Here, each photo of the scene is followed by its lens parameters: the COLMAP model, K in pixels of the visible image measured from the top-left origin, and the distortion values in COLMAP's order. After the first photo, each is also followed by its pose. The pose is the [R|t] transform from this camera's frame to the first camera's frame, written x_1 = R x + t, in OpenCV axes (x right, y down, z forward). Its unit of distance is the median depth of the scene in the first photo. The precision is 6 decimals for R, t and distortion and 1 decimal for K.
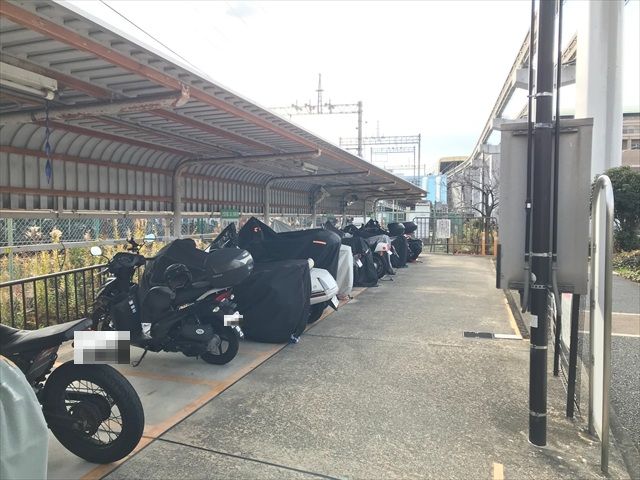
lens RADIAL K [[523.9, 0, 320.0], [0, 523.9, 240.0], [0, 0, 1]] dist [0.090399, 0.000133]
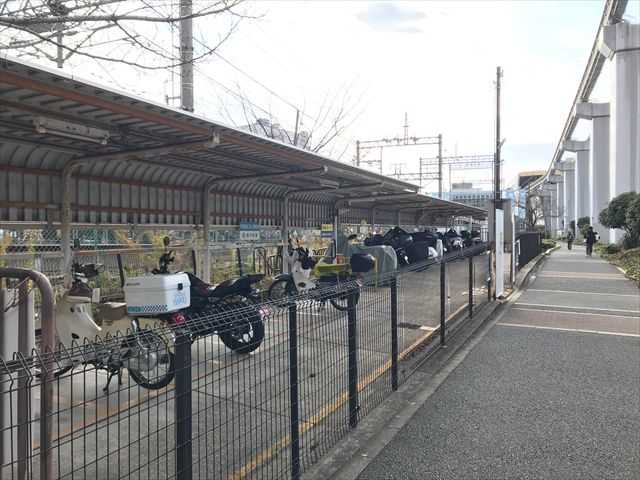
lens RADIAL K [[523.9, 0, 320.0], [0, 523.9, 240.0], [0, 0, 1]] dist [0.090399, 0.000133]
pose [[0.989504, -0.006471, -0.144358, -0.023529], [0.002330, 0.999582, -0.028832, 0.014045], [0.144485, 0.028193, 0.989105, -0.231502]]
